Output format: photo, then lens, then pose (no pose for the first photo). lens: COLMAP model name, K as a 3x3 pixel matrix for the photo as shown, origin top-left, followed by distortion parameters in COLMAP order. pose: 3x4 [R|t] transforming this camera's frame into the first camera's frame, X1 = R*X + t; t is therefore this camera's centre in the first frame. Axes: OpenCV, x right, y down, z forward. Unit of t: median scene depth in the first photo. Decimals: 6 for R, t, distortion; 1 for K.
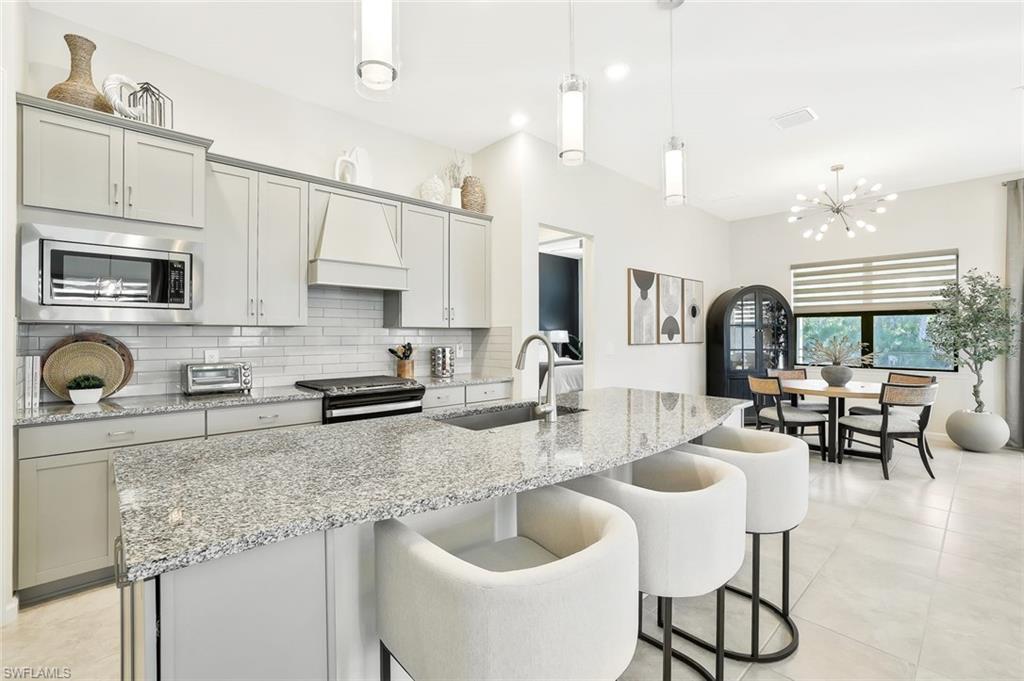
lens RADIAL K [[455.9, 0, 502.1], [0, 455.9, 333.6], [0, 0, 1]] dist [-0.042083, 0.011466]
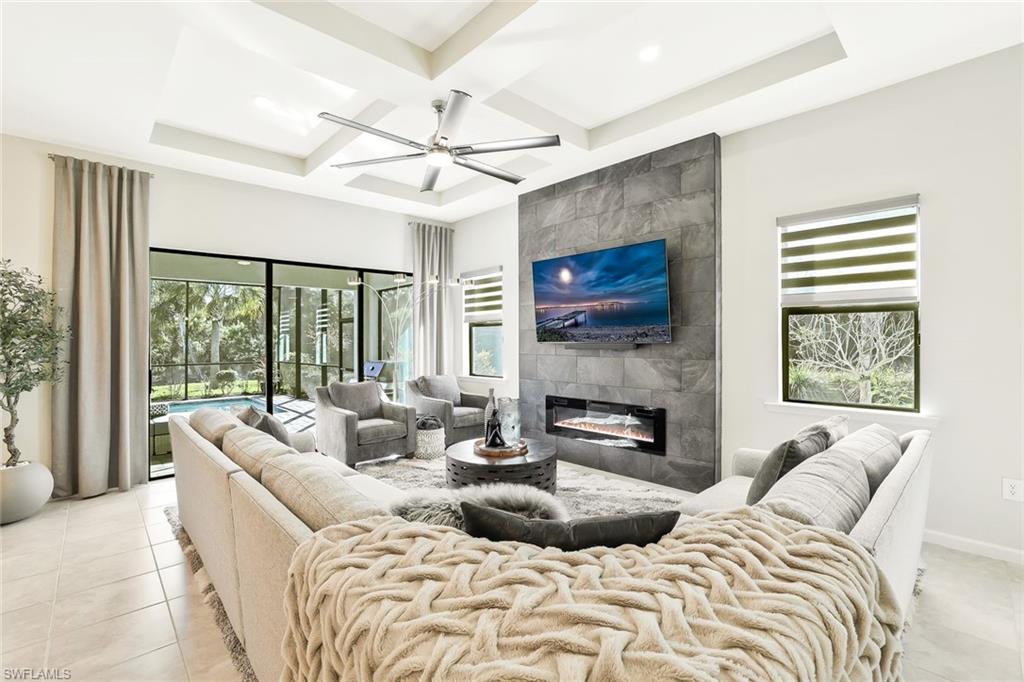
lens RADIAL K [[455.9, 0, 511.8], [0, 455.9, 339.9], [0, 0, 1]] dist [-0.042083, 0.011466]
pose [[-0.004559, -0.001262, 0.999989, 0.429628], [0.003395, 0.999993, 0.001277, -0.022648], [-0.999984, 0.003400, -0.004555, 0.233815]]
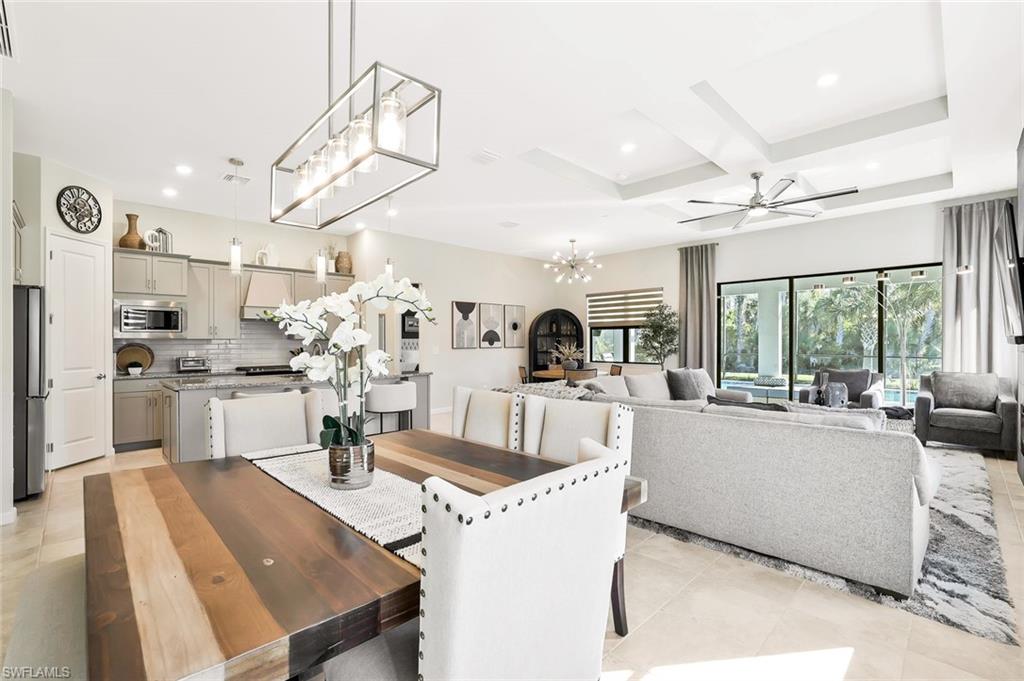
lens RADIAL K [[455.9, 0, 505.7], [0, 455.9, 337.3], [0, 0, 1]] dist [-0.042083, 0.011466]
pose [[0.999825, -0.003416, 0.018412, 0.541585], [0.003503, 0.999983, -0.004658, -0.007829], [-0.018396, 0.004722, 0.999820, -0.774318]]
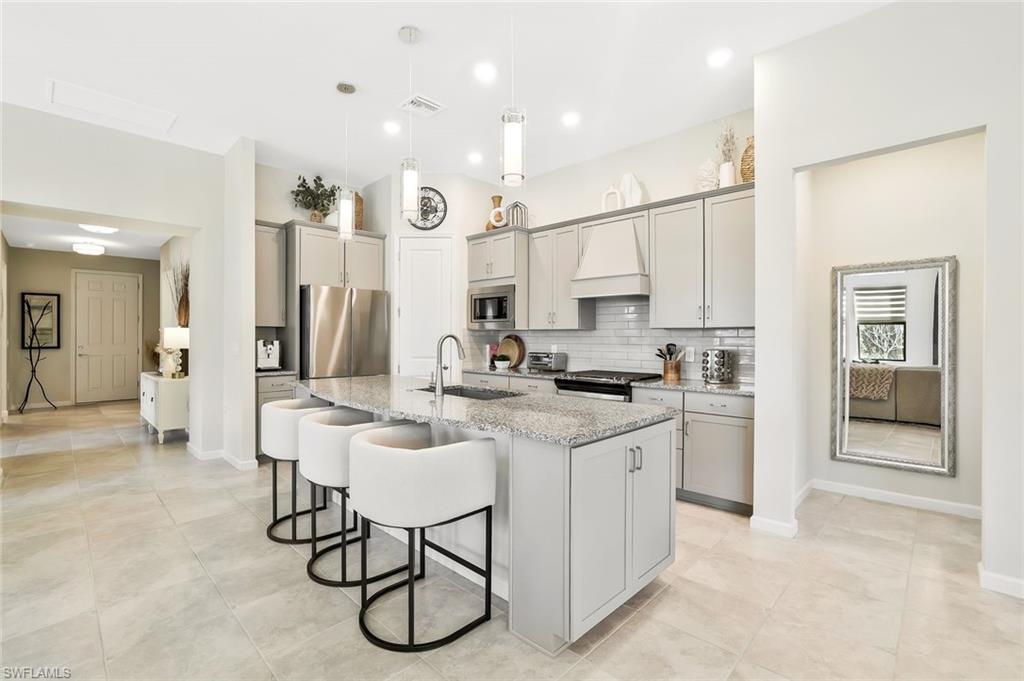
lens RADIAL K [[455.9, 0, 497.4], [0, 455.9, 333.1], [0, 0, 1]] dist [-0.042083, 0.011466]
pose [[0.033560, -0.005955, -0.999419, 0.719480], [-0.001644, 0.999981, -0.006013, 0.003314], [0.999435, 0.001845, 0.033549, 0.540207]]
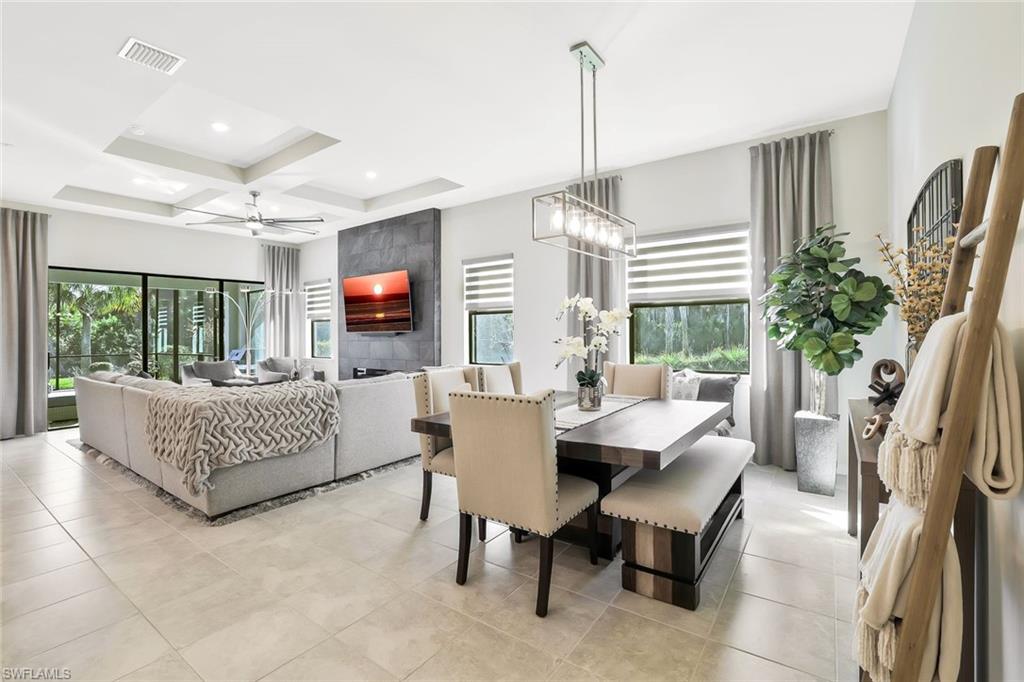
lens RADIAL K [[455.9, 0, 519.9], [0, 455.9, 330.6], [0, 0, 1]] dist [-0.042083, 0.011466]
pose [[-0.205738, 0.006319, 0.978587, -0.252209], [0.009899, 0.999941, -0.004376, -0.005430], [-0.978557, 0.008786, -0.205788, -0.139071]]
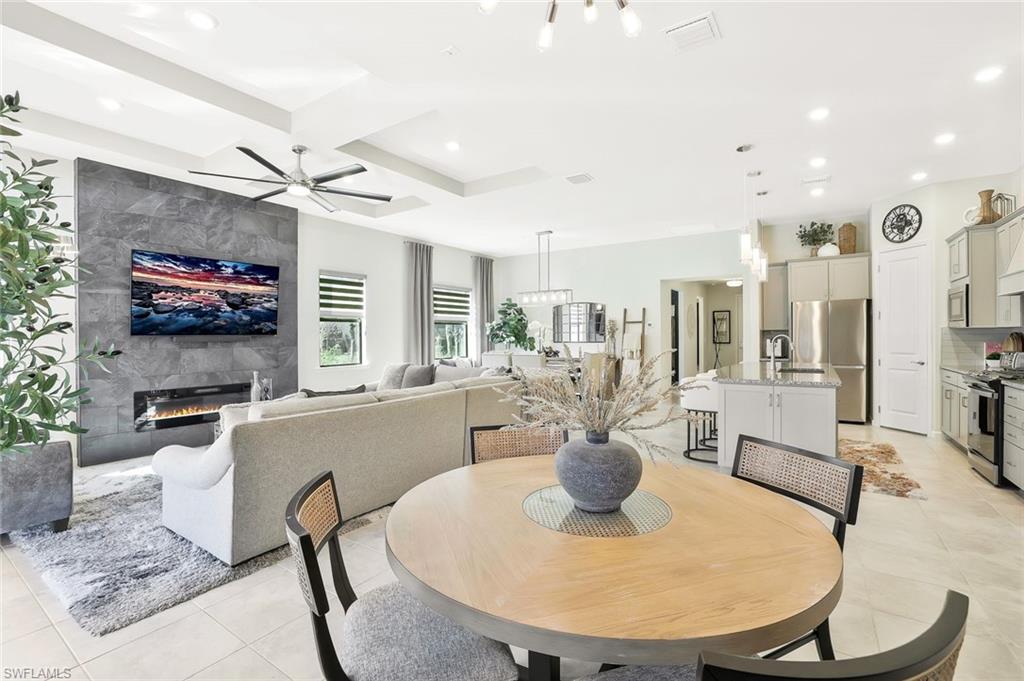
lens RADIAL K [[455.9, 0, 517.5], [0, 455.9, 335.6], [0, 0, 1]] dist [-0.042083, 0.011466]
pose [[-0.970462, 0.009417, -0.241071, 0.978129], [0.010458, 0.999941, -0.003040, -0.002419], [0.241028, -0.005471, -0.970503, 1.444065]]
